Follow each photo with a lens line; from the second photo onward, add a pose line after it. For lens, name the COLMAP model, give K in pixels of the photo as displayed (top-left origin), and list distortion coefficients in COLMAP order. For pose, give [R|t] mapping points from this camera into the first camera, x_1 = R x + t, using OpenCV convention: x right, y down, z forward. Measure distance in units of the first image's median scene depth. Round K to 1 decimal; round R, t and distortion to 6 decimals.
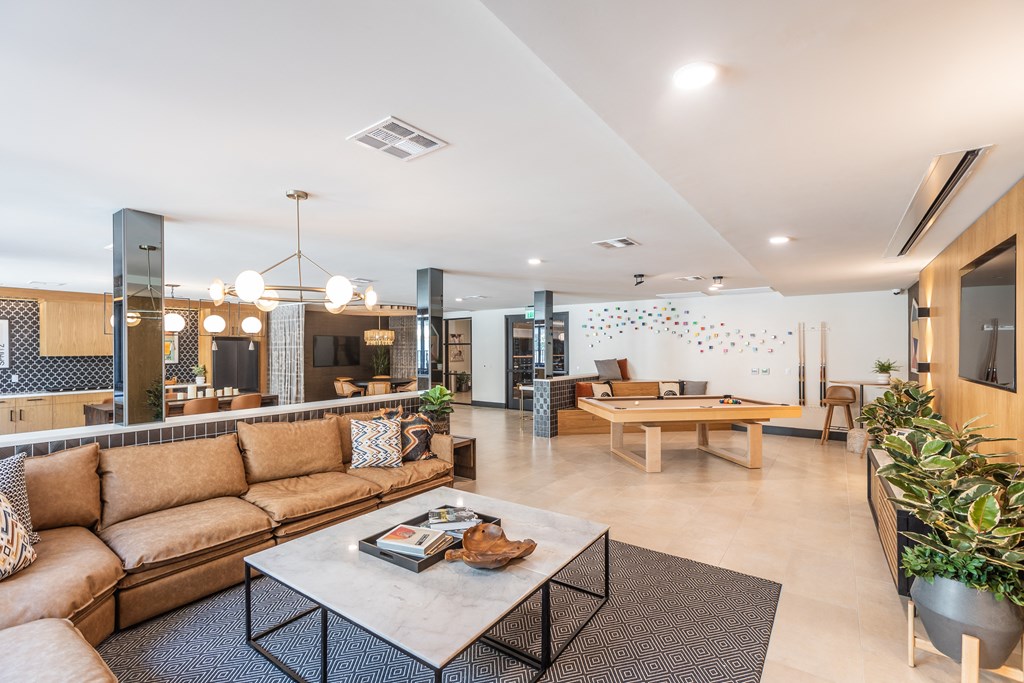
lens RADIAL K [[450.2, 0, 508.3], [0, 450.2, 344.3], [0, 0, 1]] dist [0.004654, -0.000550]
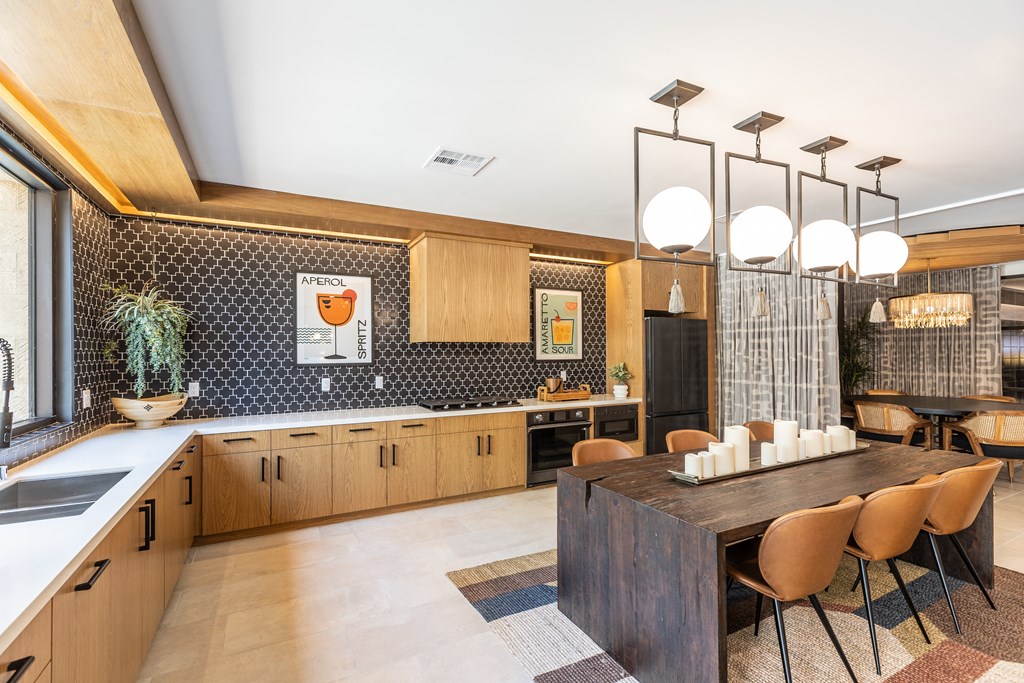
lens RADIAL K [[450.2, 0, 514.0], [0, 450.2, 342.9], [0, 0, 1]] dist [0.004654, -0.000550]
pose [[0.901623, -0.006406, -0.432475, -0.681726], [0.002868, 0.999957, -0.008834, 0.031431], [0.432513, 0.006725, 0.901603, 0.555090]]
